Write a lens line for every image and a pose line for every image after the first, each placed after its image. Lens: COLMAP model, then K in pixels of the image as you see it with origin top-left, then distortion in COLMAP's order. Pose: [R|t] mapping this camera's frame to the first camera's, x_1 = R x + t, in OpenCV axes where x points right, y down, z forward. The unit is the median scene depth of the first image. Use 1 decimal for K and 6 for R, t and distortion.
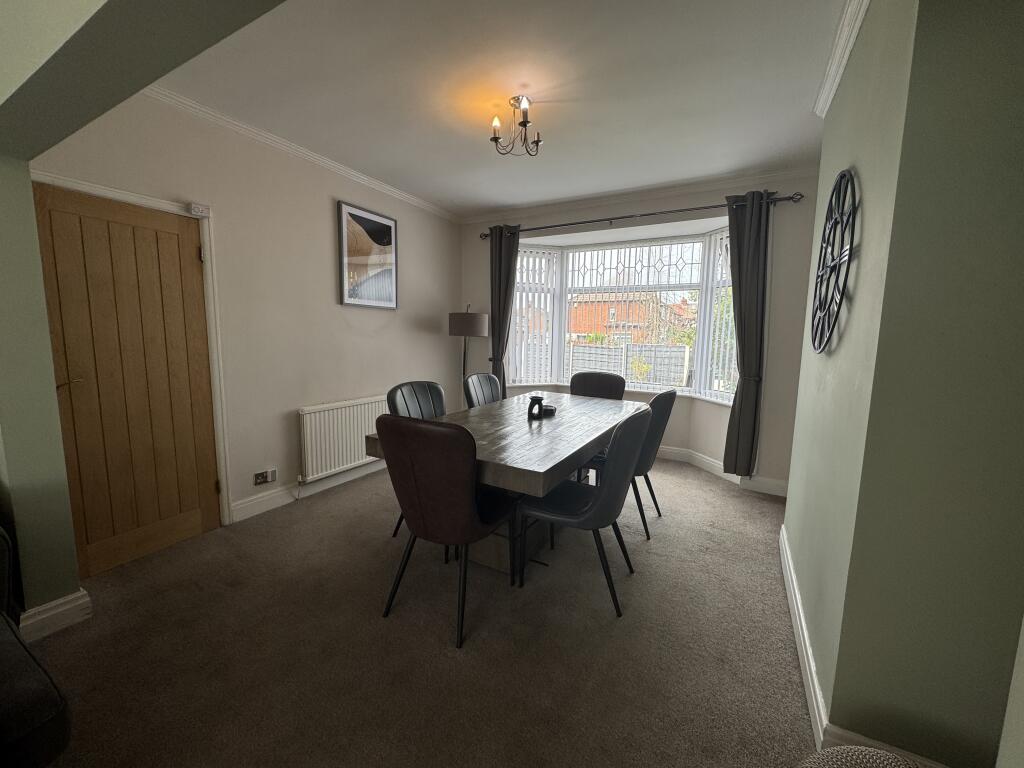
lens RADIAL K [[408.7, 0, 508.8], [0, 408.7, 386.3], [0, 0, 1]] dist [-0.002124, 0.000104]
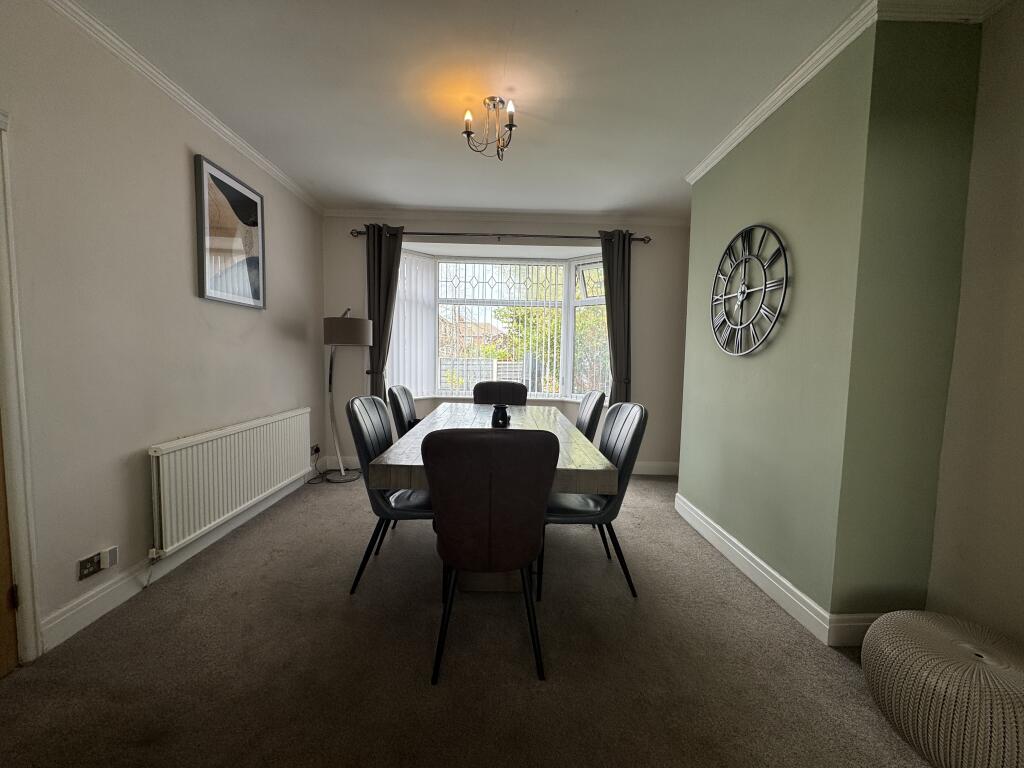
lens RADIAL K [[408.7, 0, 511.6], [0, 408.7, 385.6], [0, 0, 1]] dist [-0.002124, 0.000104]
pose [[0.861582, -0.039228, 0.506100, -0.332042], [0.059491, 0.997942, -0.023926, 0.004203], [-0.504120, 0.050723, 0.862143, 0.121279]]
